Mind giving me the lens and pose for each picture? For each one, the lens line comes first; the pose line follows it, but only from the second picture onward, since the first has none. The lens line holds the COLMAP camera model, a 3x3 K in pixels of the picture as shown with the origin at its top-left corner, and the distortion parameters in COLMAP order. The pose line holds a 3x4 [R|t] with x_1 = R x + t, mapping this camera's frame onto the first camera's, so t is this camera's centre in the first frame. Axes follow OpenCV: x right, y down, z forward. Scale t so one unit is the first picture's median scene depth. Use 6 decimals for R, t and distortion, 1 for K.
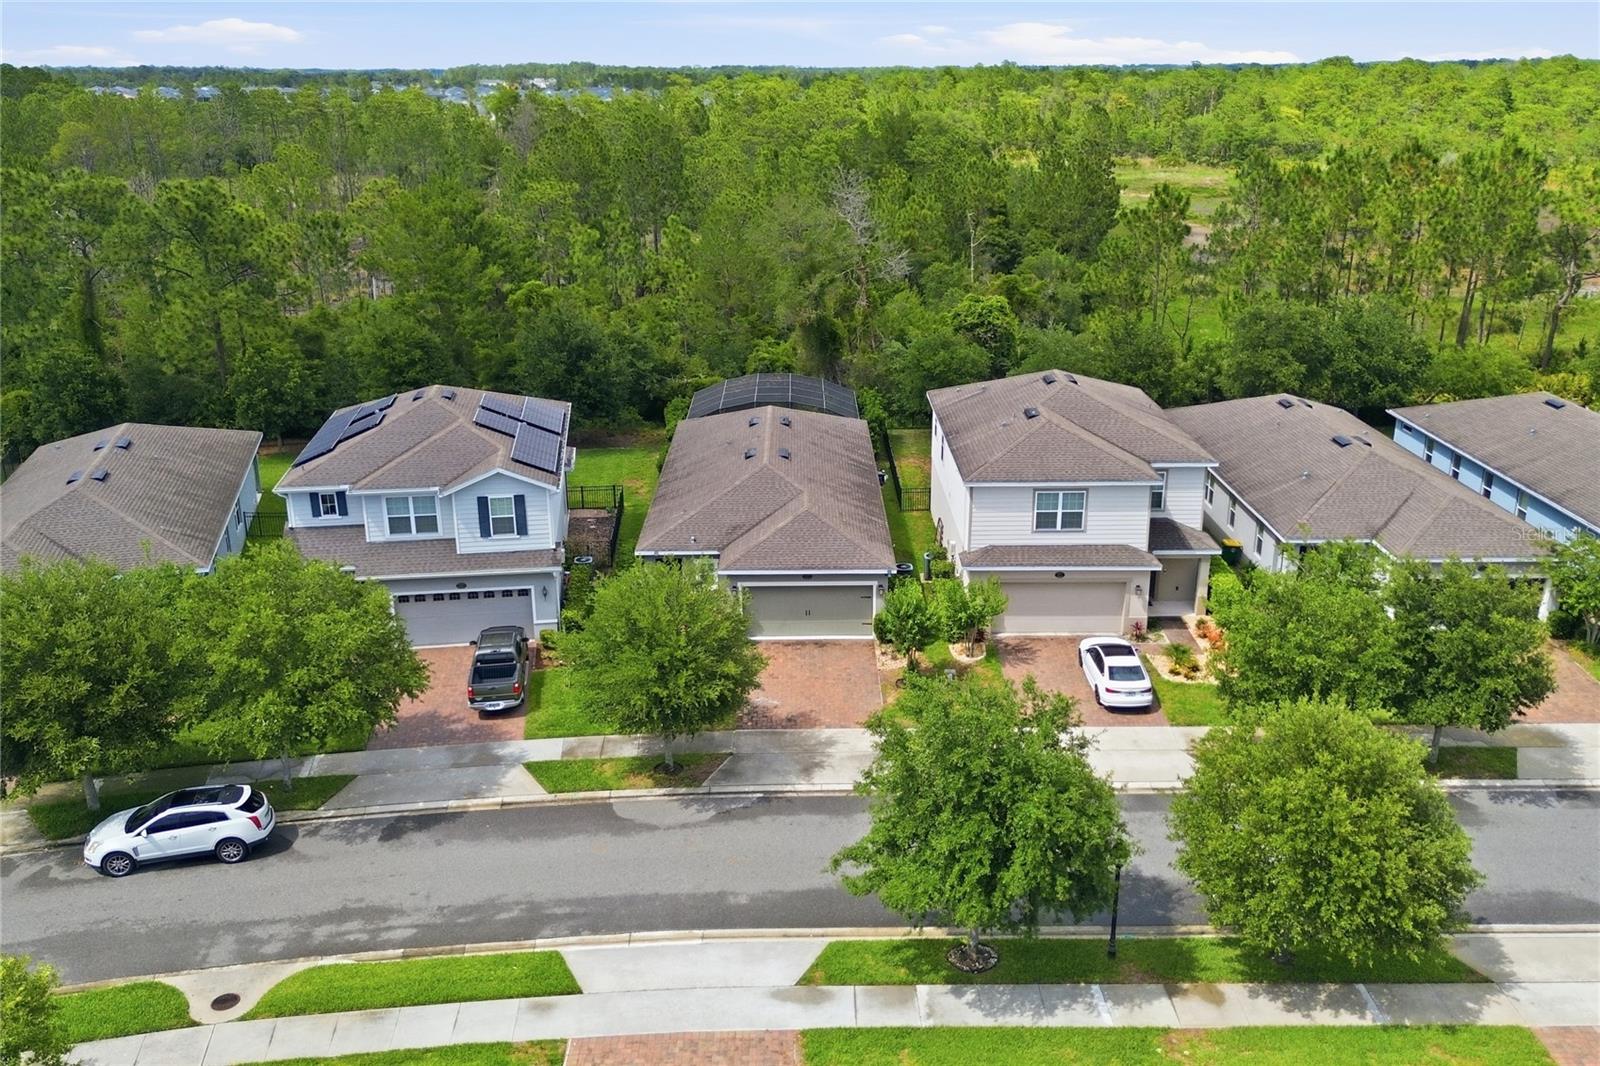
lens RADIAL K [[1319.4, 0, 800.0], [0, 1319.4, 533.0], [0, 0, 1]] dist [0.033872, -0.013639]
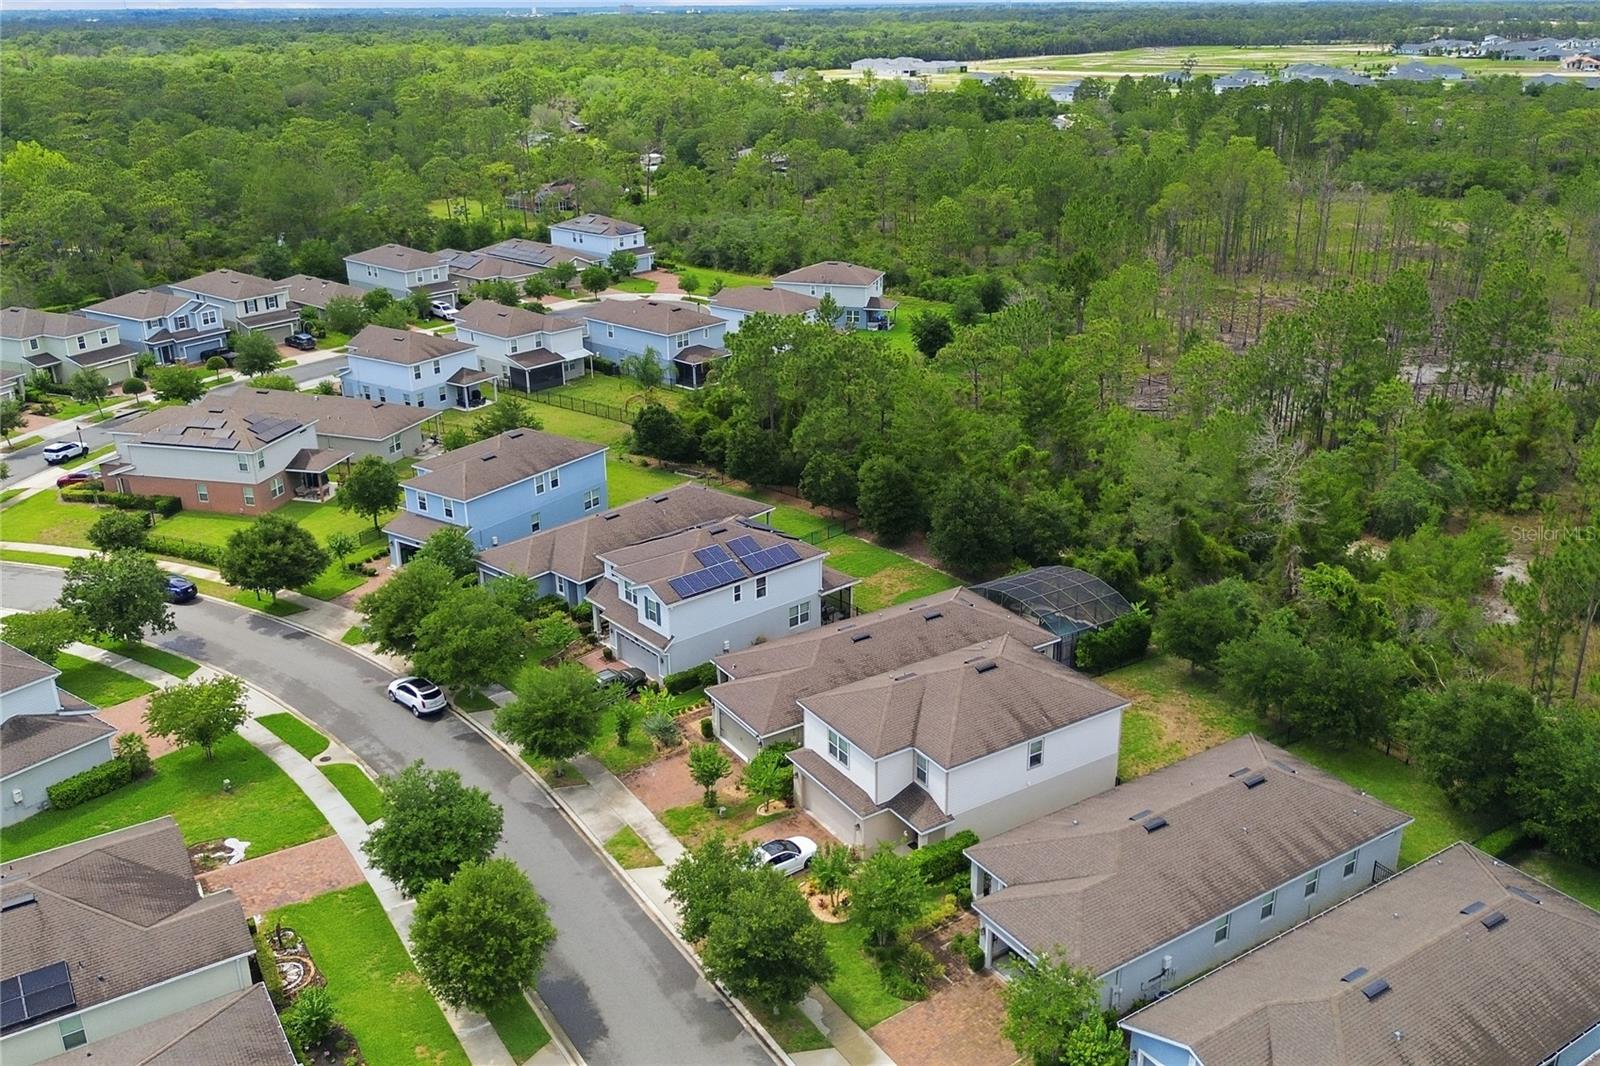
lens RADIAL K [[1319.4, 0, 800.0], [0, 1319.4, 533.0], [0, 0, 1]] dist [0.033872, -0.013639]
pose [[0.538092, 0.299930, -0.787717, 1.310731], [-0.270325, 0.946590, 0.175762, -0.504926], [0.798361, 0.118363, 0.590431, 0.141155]]
